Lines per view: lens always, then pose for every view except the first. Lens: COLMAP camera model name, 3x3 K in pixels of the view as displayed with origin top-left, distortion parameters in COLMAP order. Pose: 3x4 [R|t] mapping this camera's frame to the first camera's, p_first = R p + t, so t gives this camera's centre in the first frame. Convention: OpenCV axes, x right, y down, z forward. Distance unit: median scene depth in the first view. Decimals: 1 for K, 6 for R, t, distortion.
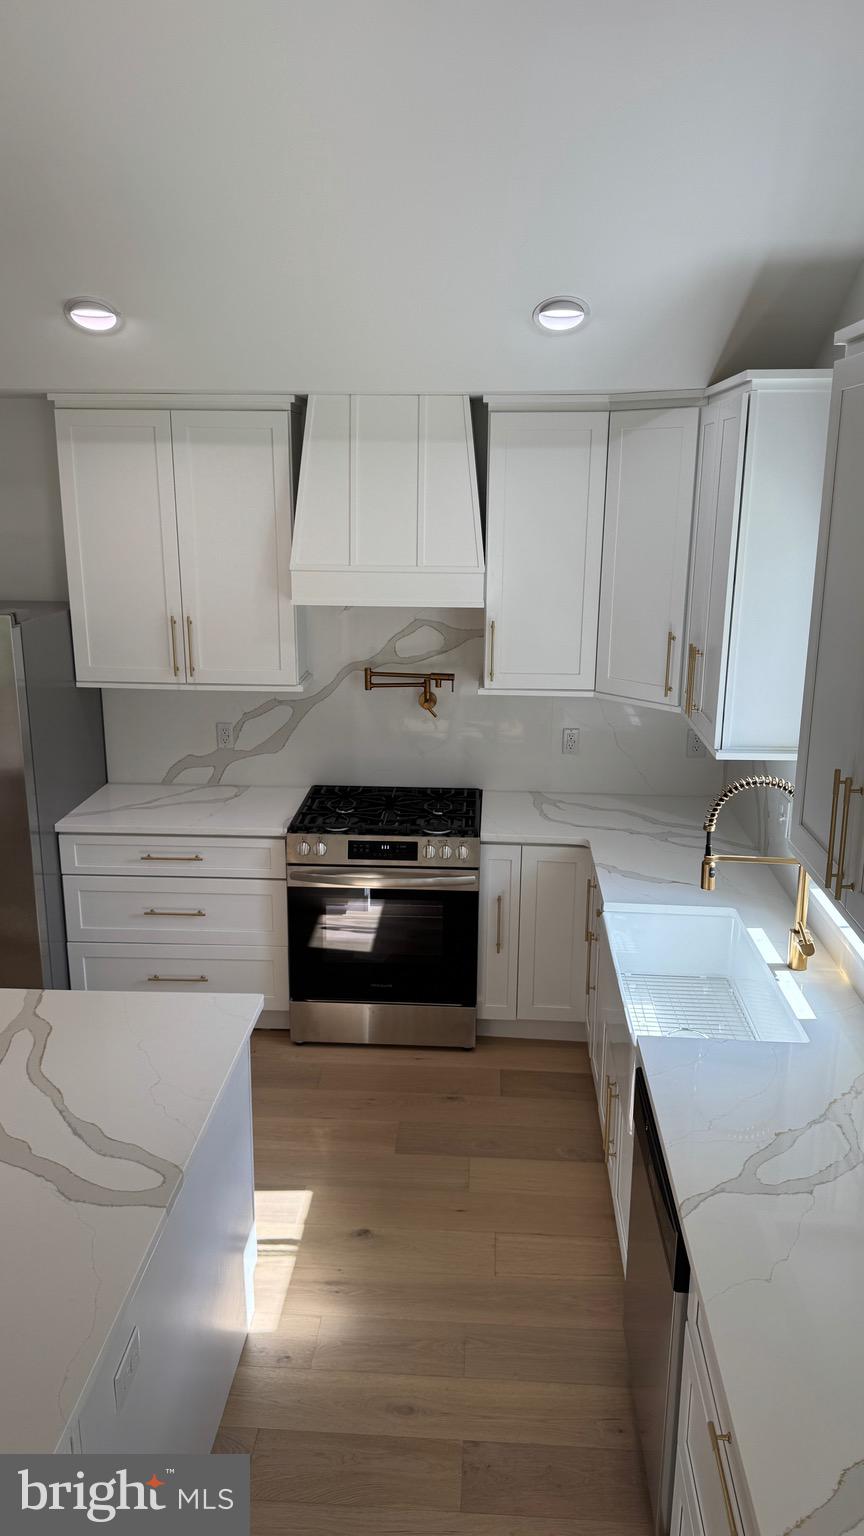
lens RADIAL K [[1081.2, 0, 428.9], [0, 1081.2, 772.3], [0, 0, 1]] dist [0.052859, -0.062473]
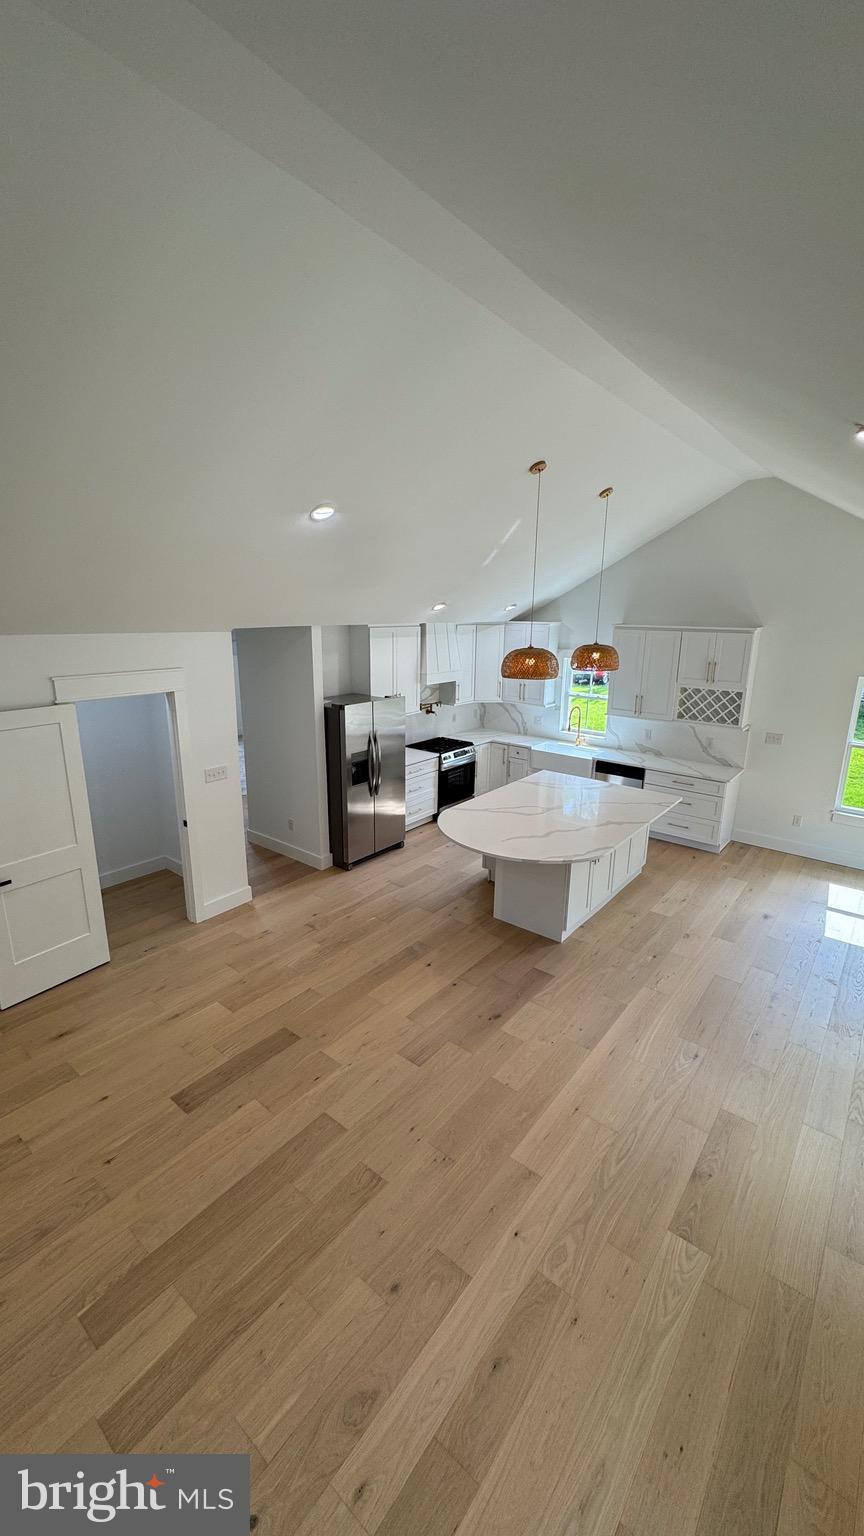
lens RADIAL K [[611.0, 0, 429.1], [0, 611.0, 766.5], [0, 0, 1]] dist [-0.001109, 0.000239]
pose [[0.580727, -0.207849, 0.787118, -1.657585], [0.205840, 0.972931, 0.105049, -0.112085], [-0.787646, 0.101015, 0.607791, -0.088807]]
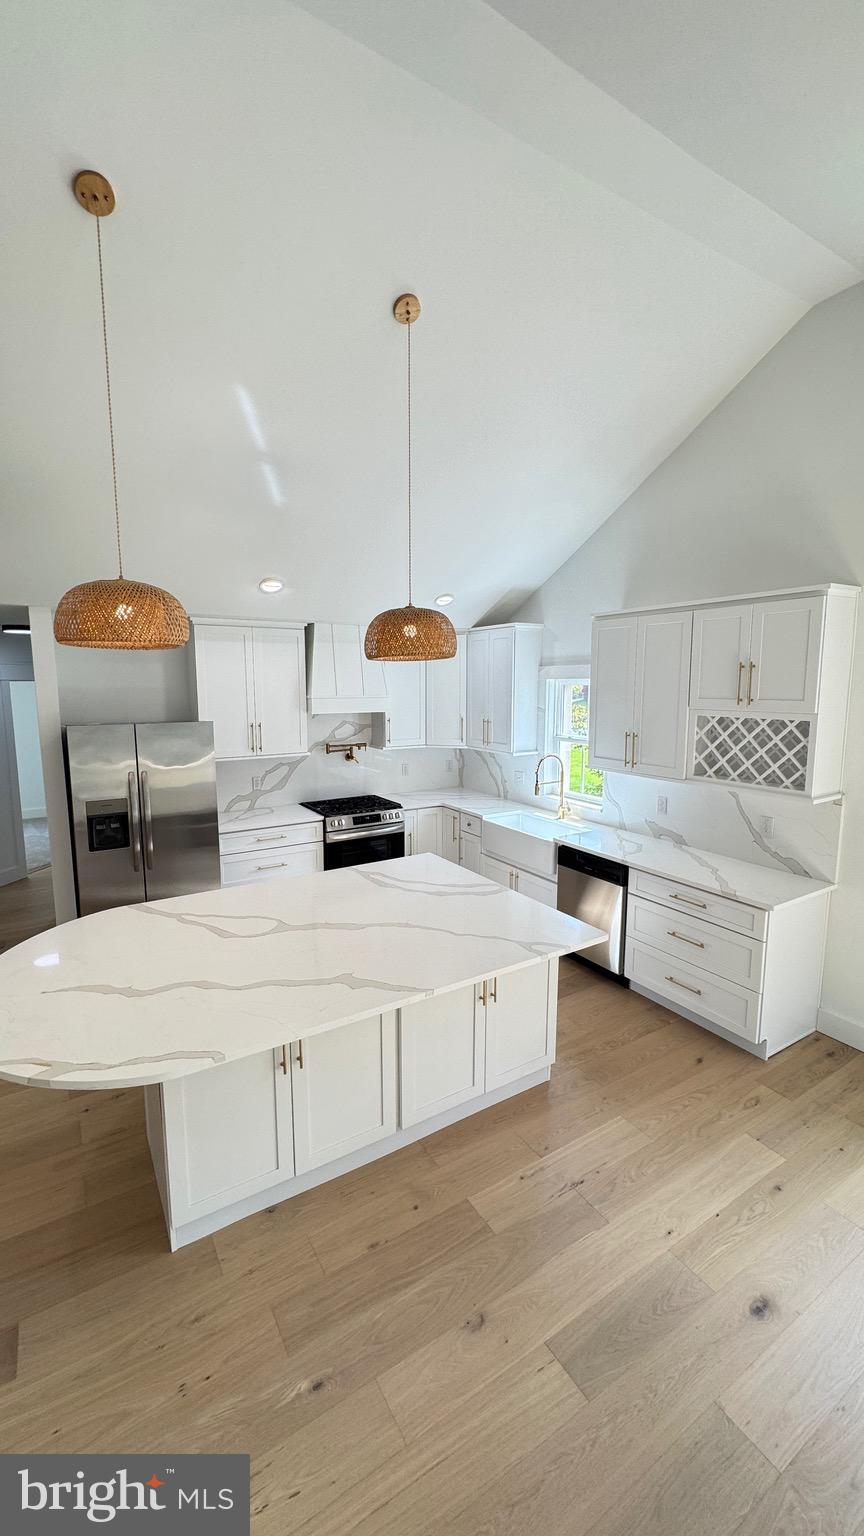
lens RADIAL K [[611.0, 0, 431.7], [0, 611.0, 765.7], [0, 0, 1]] dist [-0.001109, 0.000239]
pose [[0.816273, -0.086710, 0.571122, -0.667740], [0.156372, 0.984925, -0.073958, 0.080187], [-0.556100, 0.149677, 0.817527, -0.137438]]
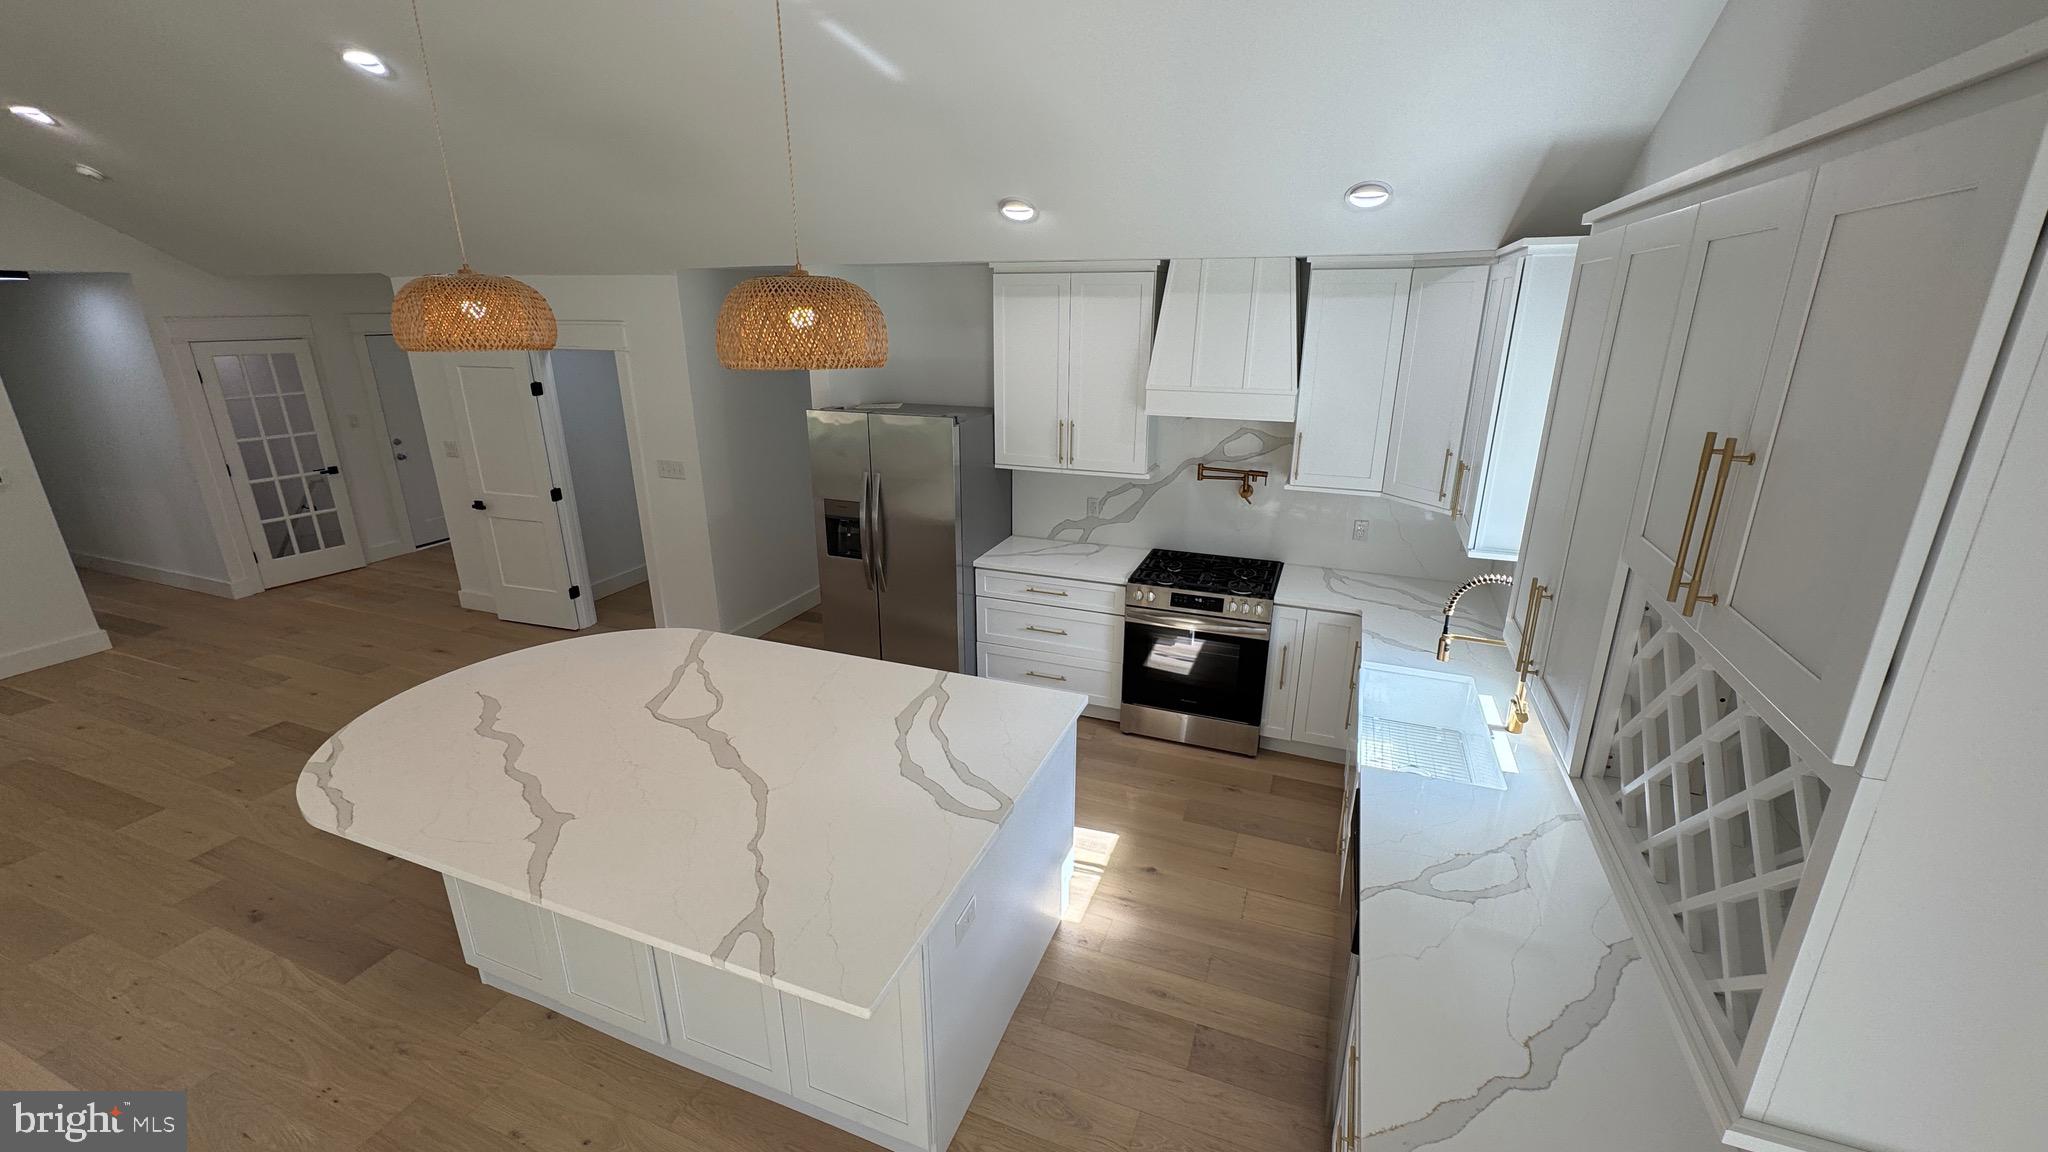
lens RADIAL K [[814.6, 0, 1021.7], [0, 814.6, 577.3], [0, 0, 1]] dist [-0.001109, 0.000239]
pose [[0.951534, 0.091872, -0.293500, 0.045805], [-0.074814, 0.994818, 0.068853, -0.011856], [0.298305, -0.043558, 0.953476, -0.030197]]
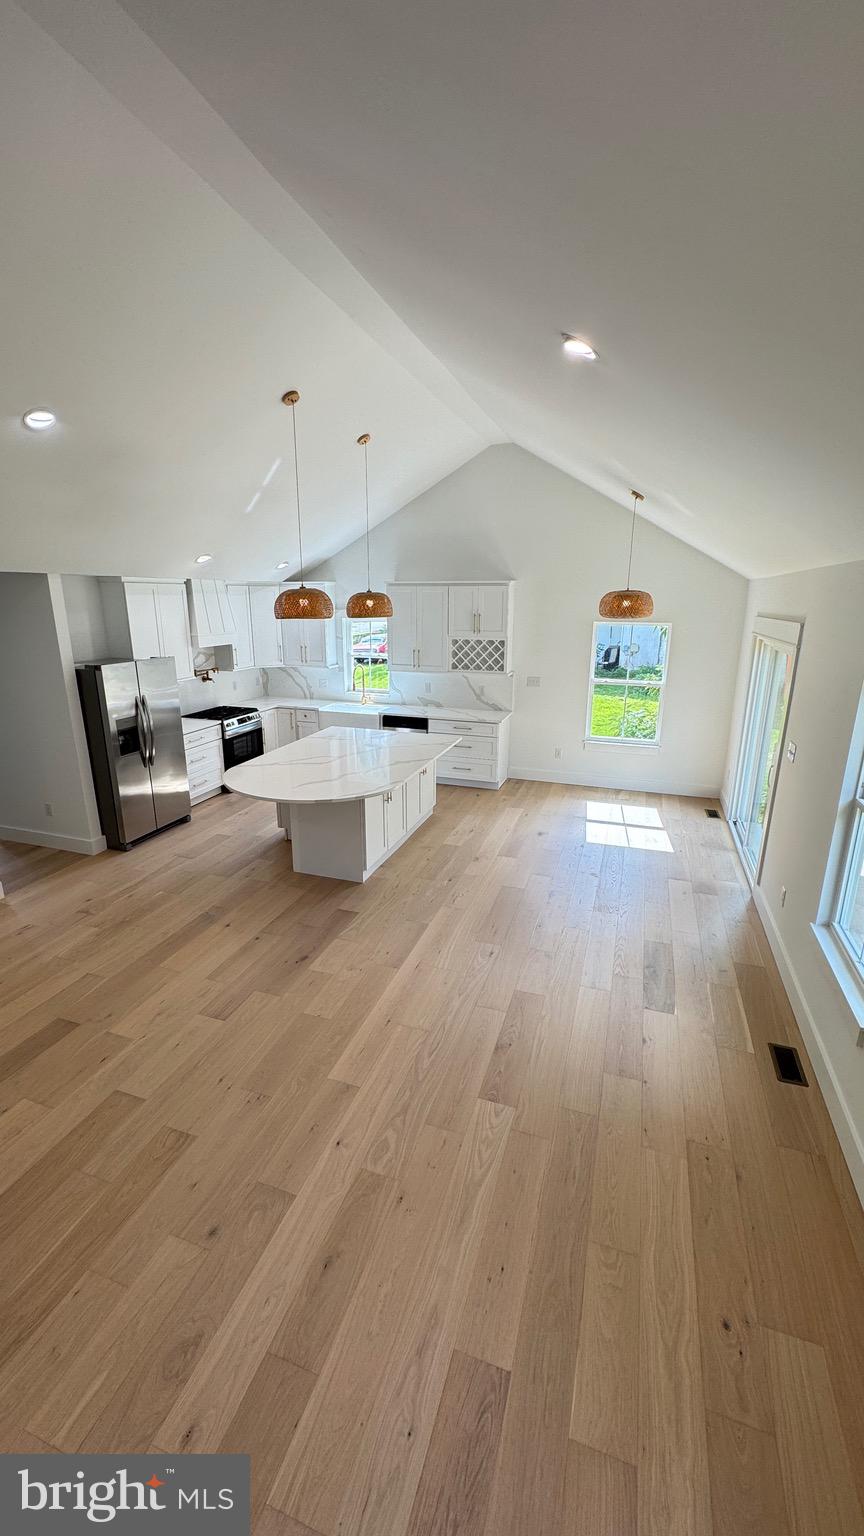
lens RADIAL K [[611.0, 0, 429.4], [0, 611.0, 766.0], [0, 0, 1]] dist [-0.001109, 0.000239]
pose [[0.271704, -0.263961, 0.925474, -1.661673], [0.251259, 0.947754, 0.196550, -0.017539], [-0.929003, 0.179130, 0.323831, -0.086412]]
